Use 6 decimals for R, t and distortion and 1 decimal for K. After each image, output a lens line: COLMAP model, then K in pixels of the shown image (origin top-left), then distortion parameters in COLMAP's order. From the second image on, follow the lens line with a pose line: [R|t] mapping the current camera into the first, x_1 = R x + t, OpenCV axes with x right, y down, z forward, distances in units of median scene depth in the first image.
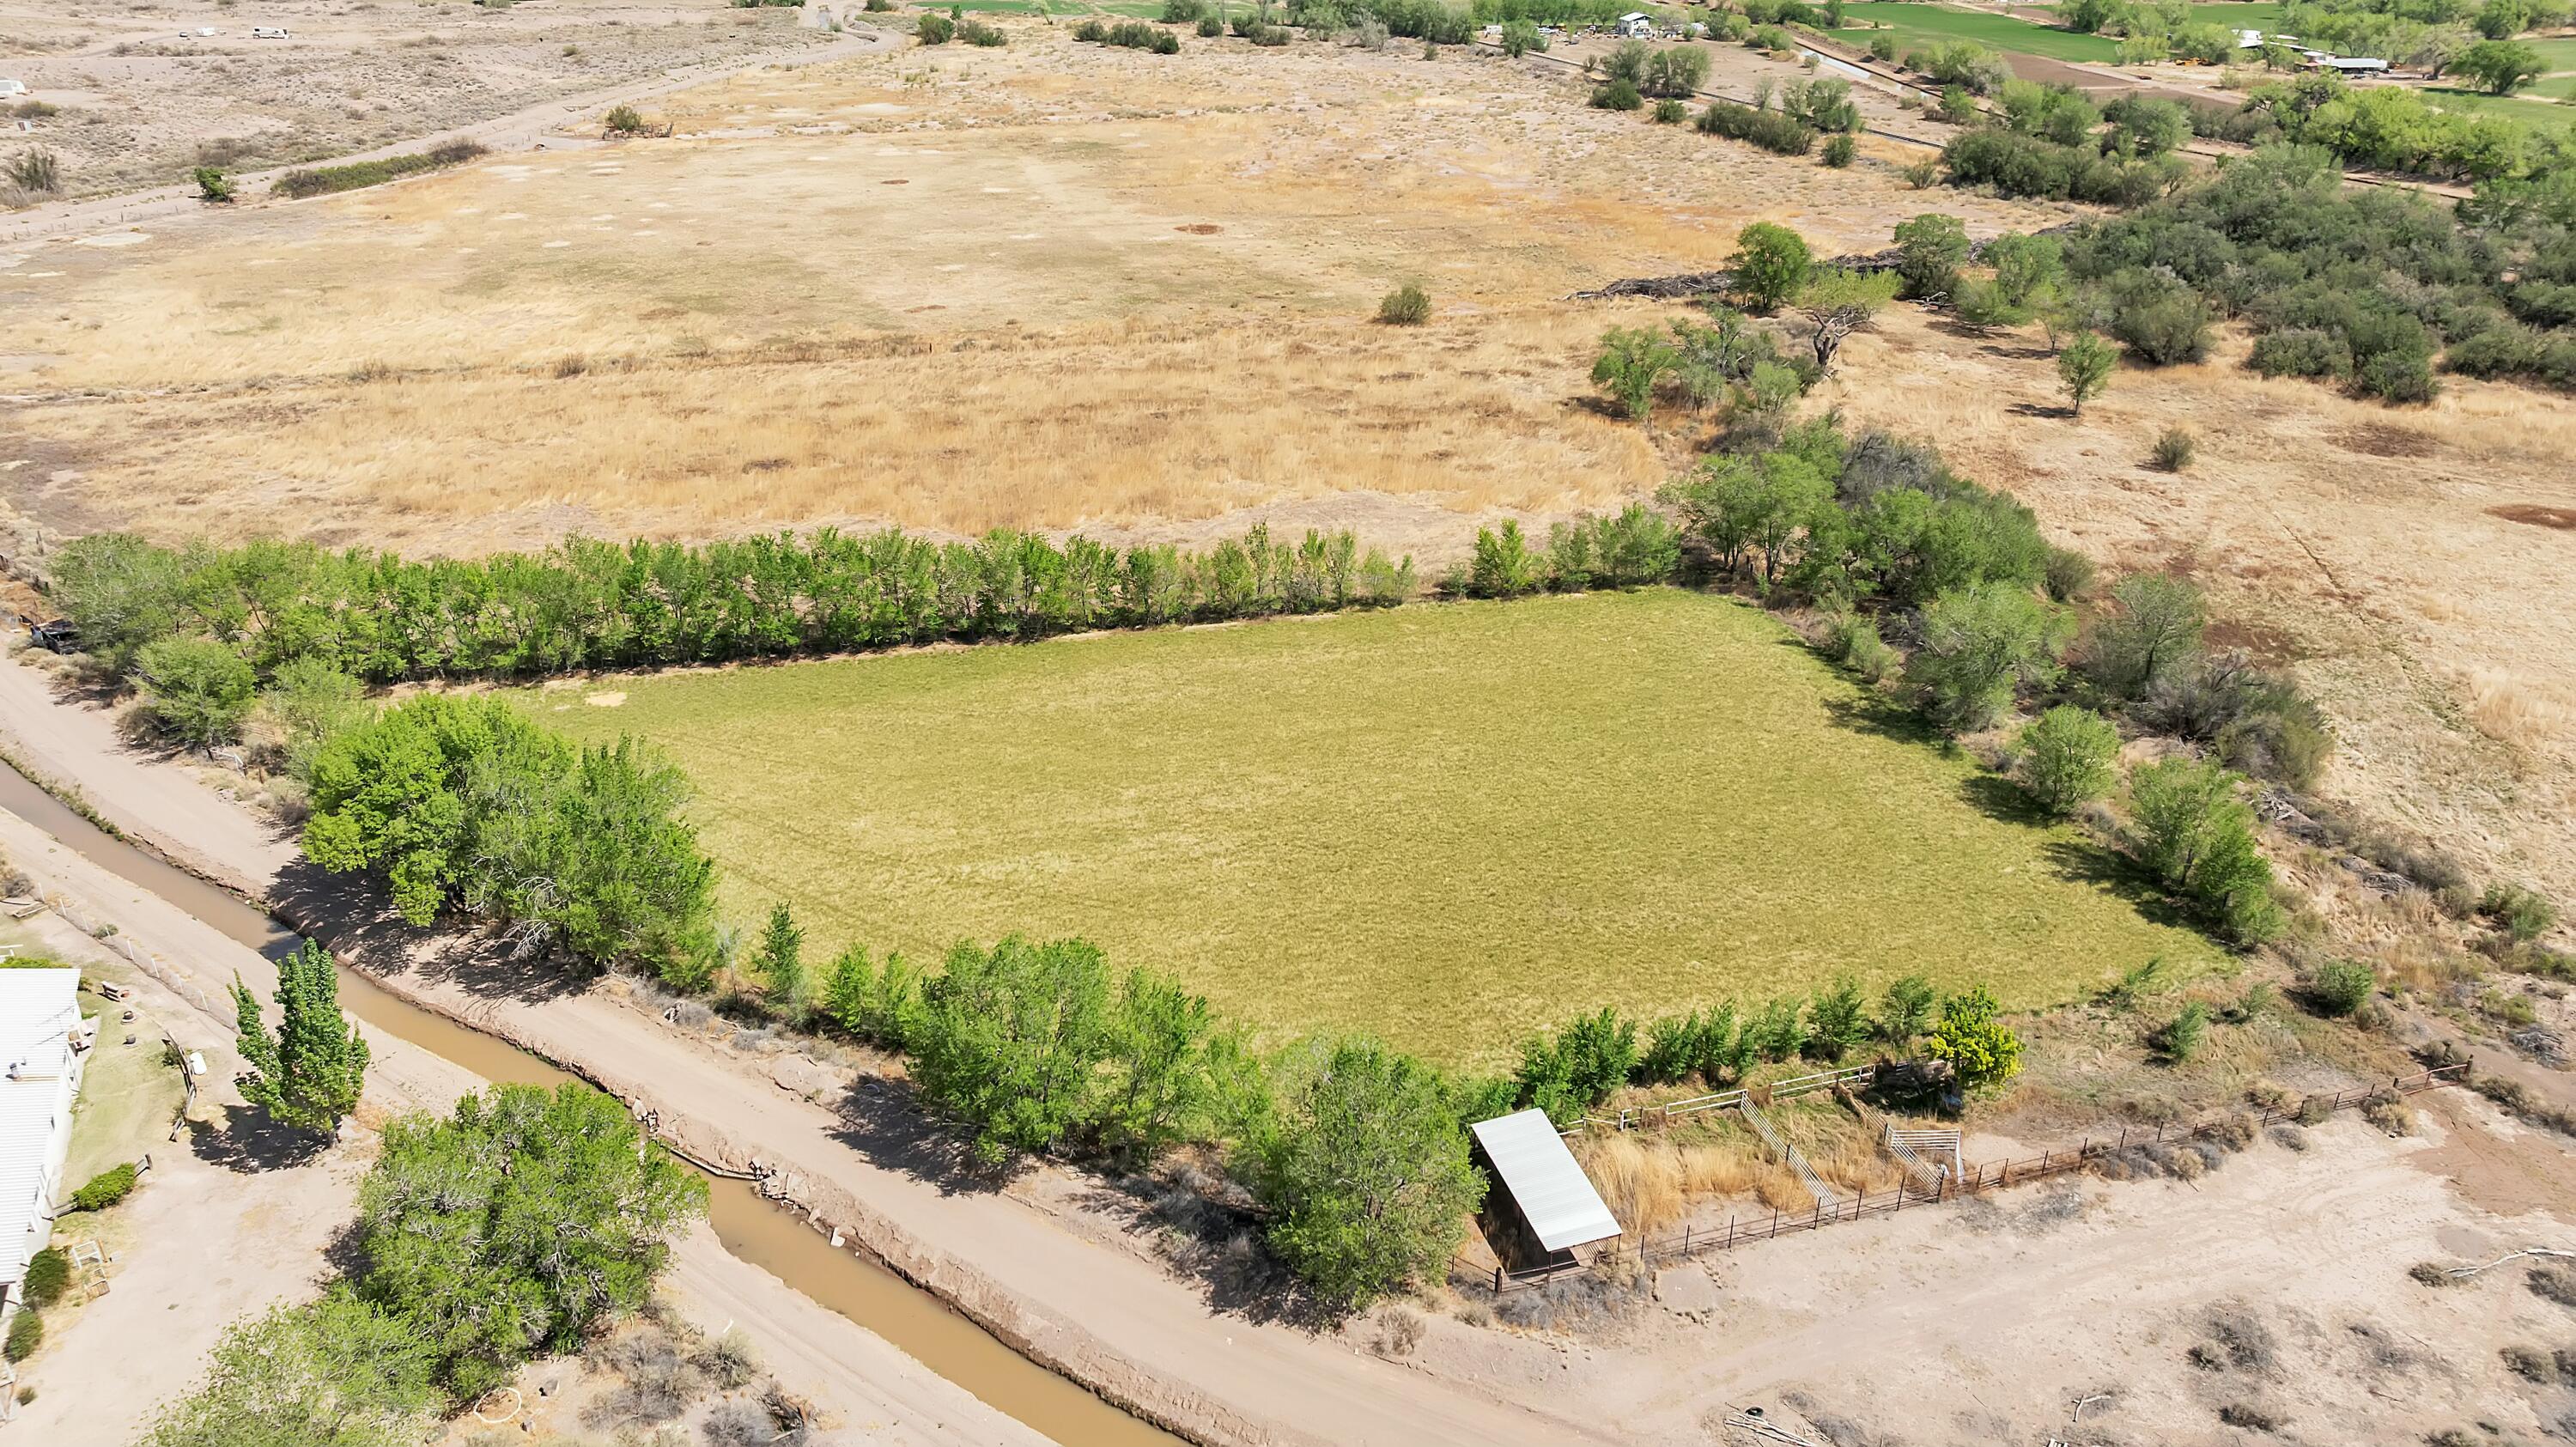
lens RADIAL K [[1809.2, 0, 1291.3], [0, 1809.2, 679.6], [0, 0, 1]] dist [-0.036107, 0.034920]
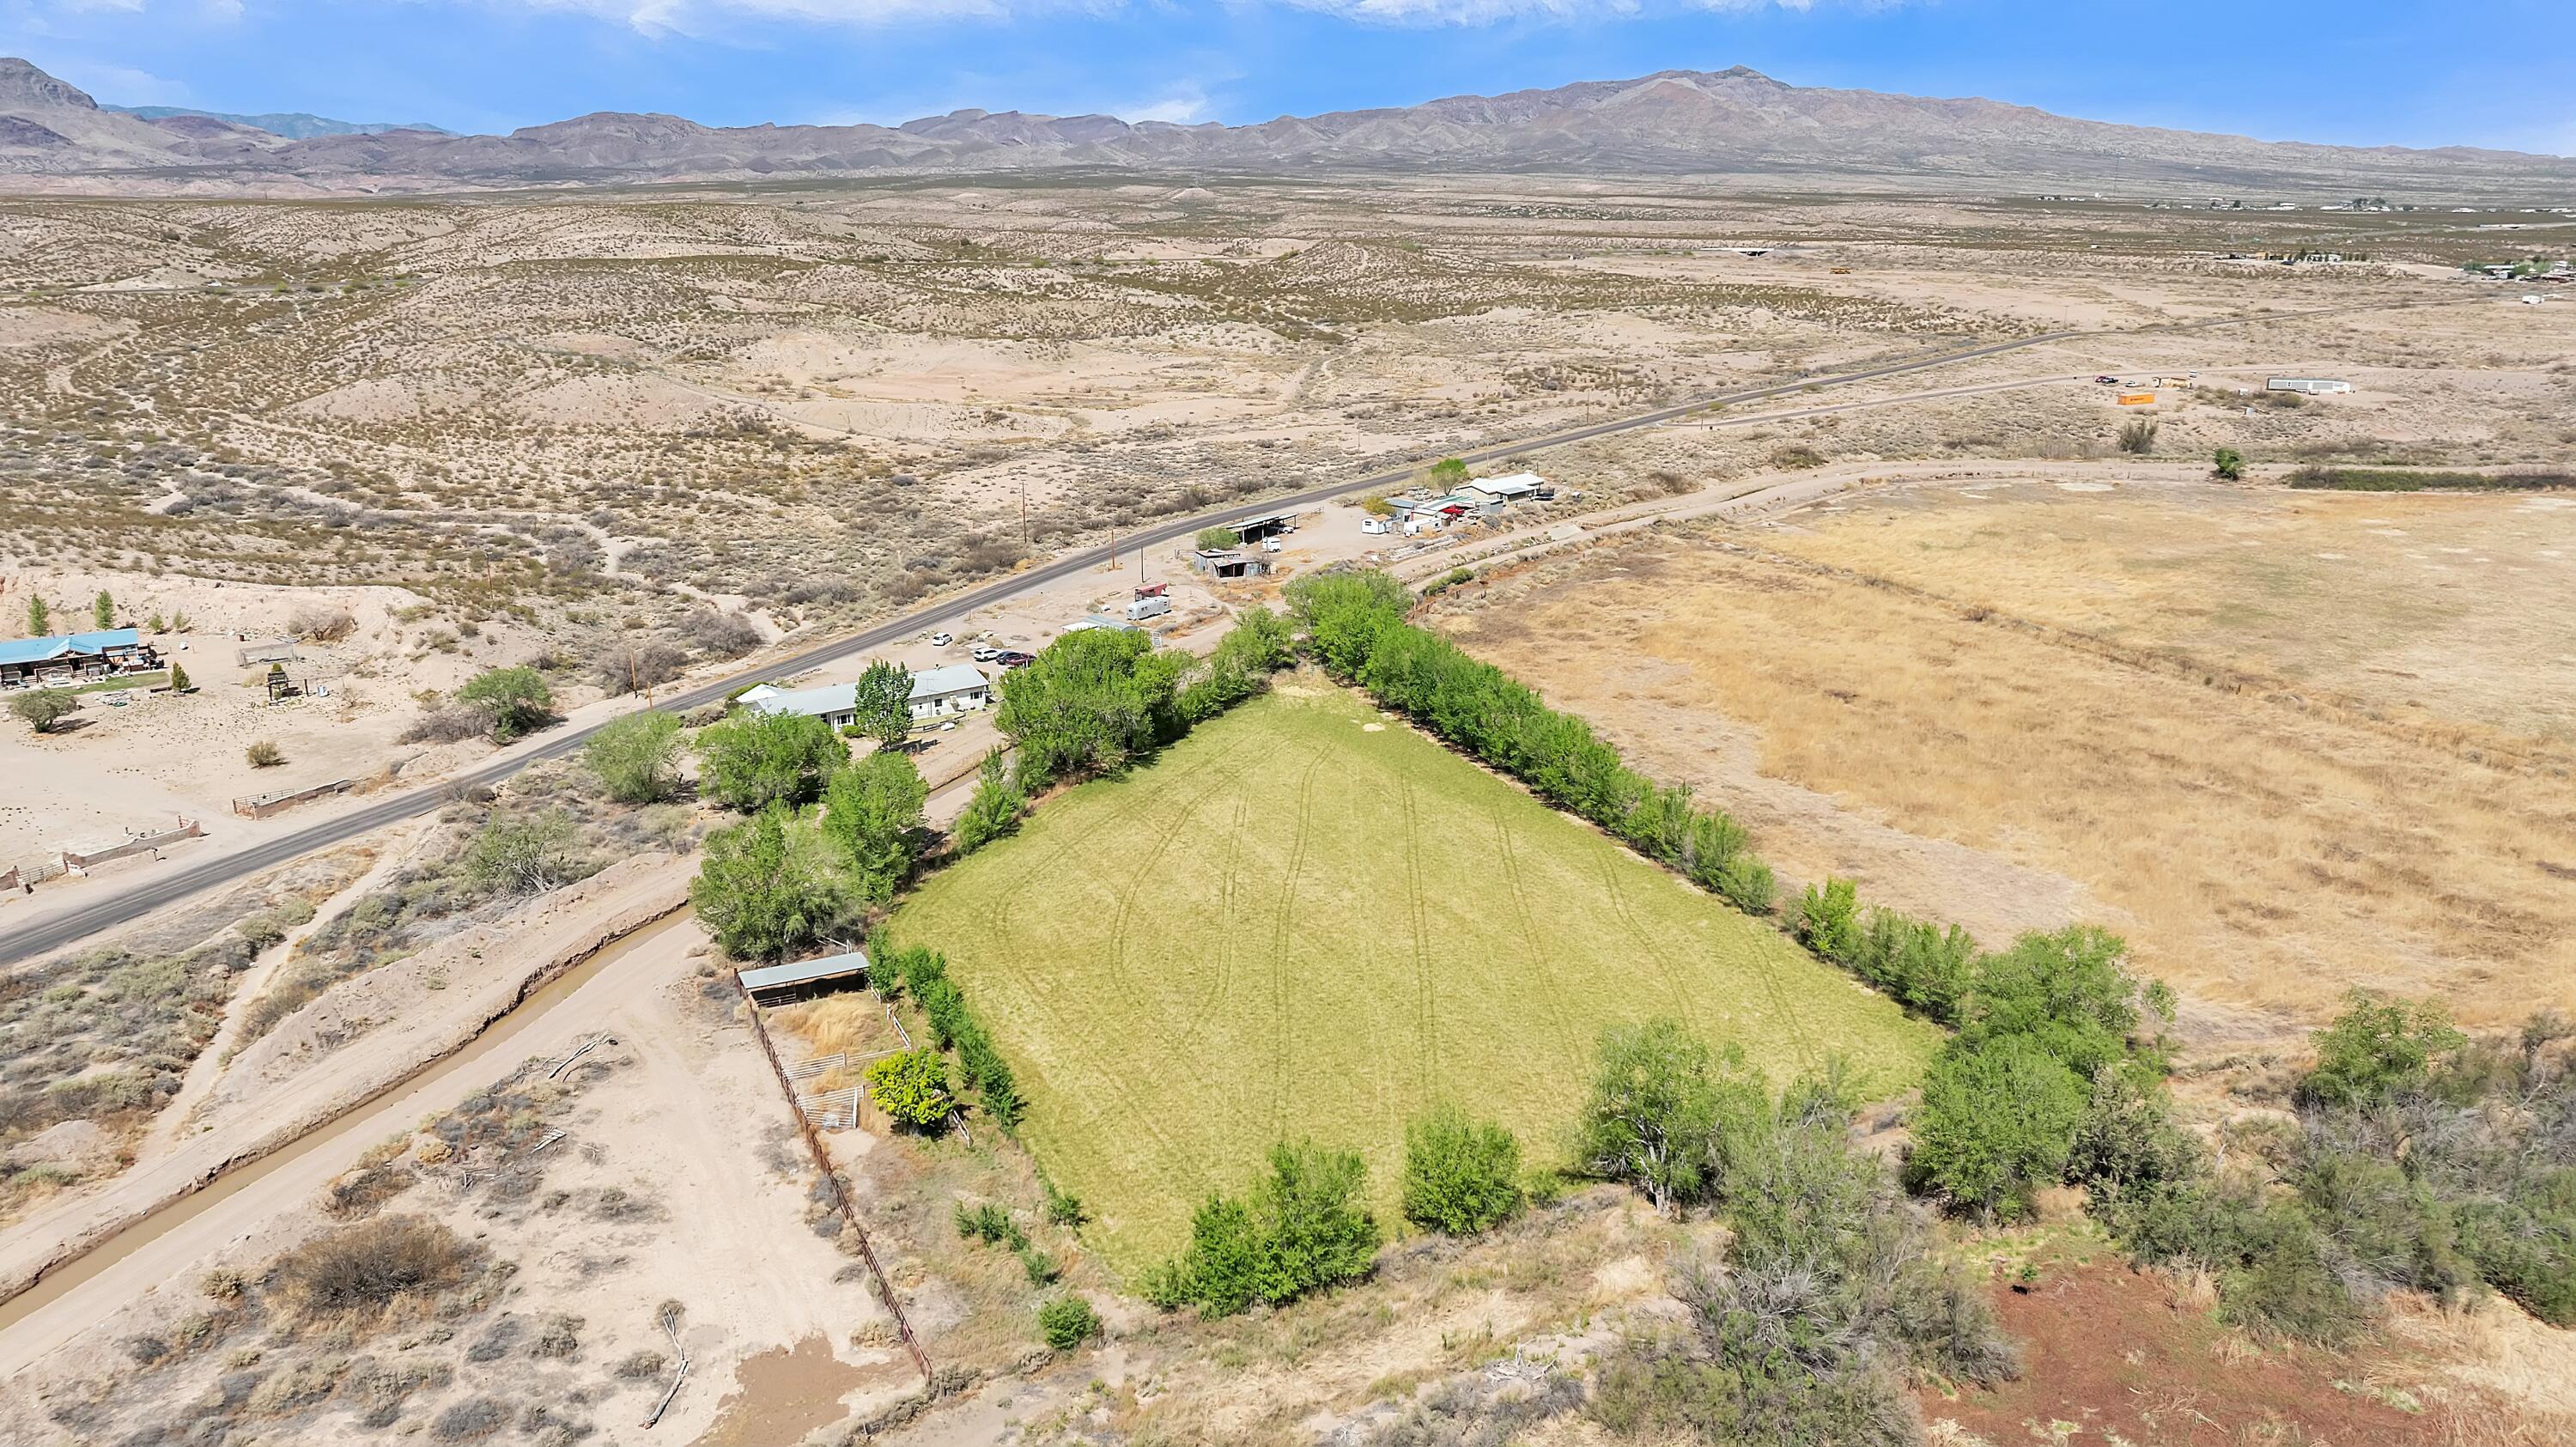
lens RADIAL K [[1809.2, 0, 1290.9], [0, 1809.2, 727.4], [0, 0, 1]] dist [-0.036107, 0.034920]
pose [[0.165474, 0.271290, -0.948167, 0.947677], [-0.401037, 0.896851, 0.186619, -0.221768], [0.900992, 0.349370, 0.257203, 0.507378]]
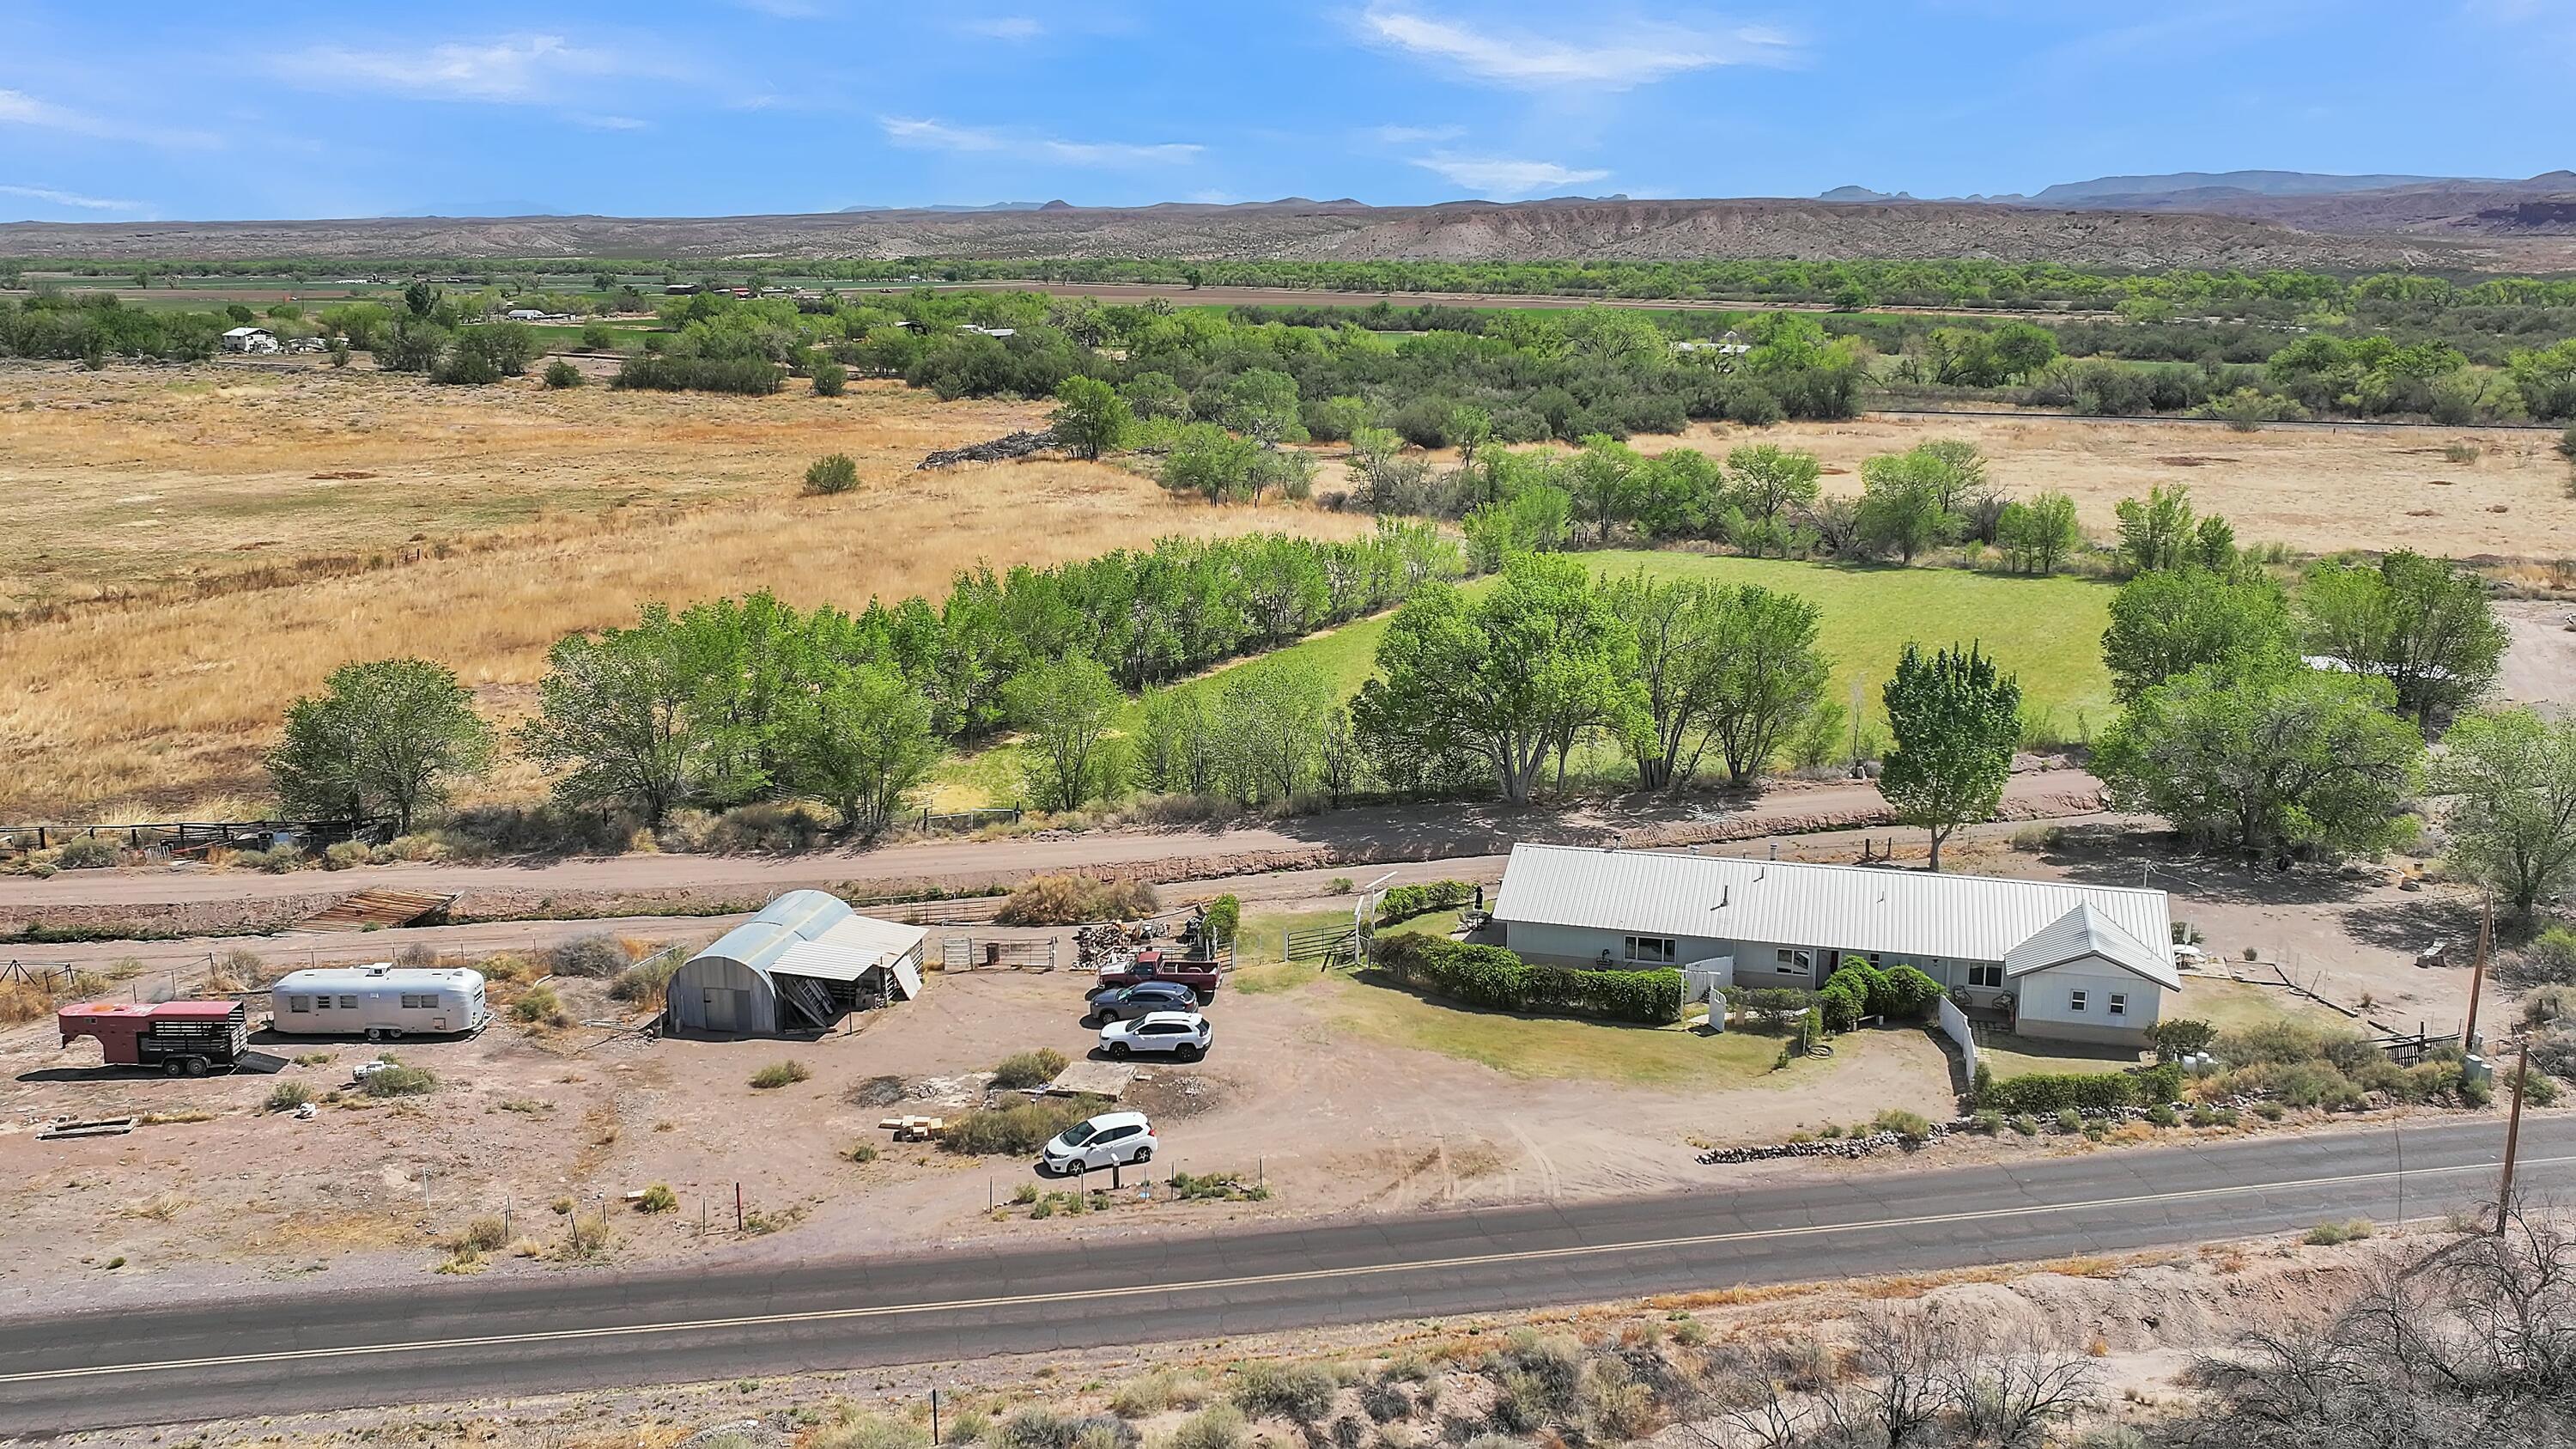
lens RADIAL K [[2080.9, 0, 1279.8], [0, 2080.9, 620.1], [0, 0, 1]] dist [0.005250, 0.000463]
pose [[0.675754, -0.134567, 0.724740, -0.938145], [0.309307, 0.944215, -0.113082, 0.087971], [-0.669094, 0.300582, 0.679679, 0.246983]]
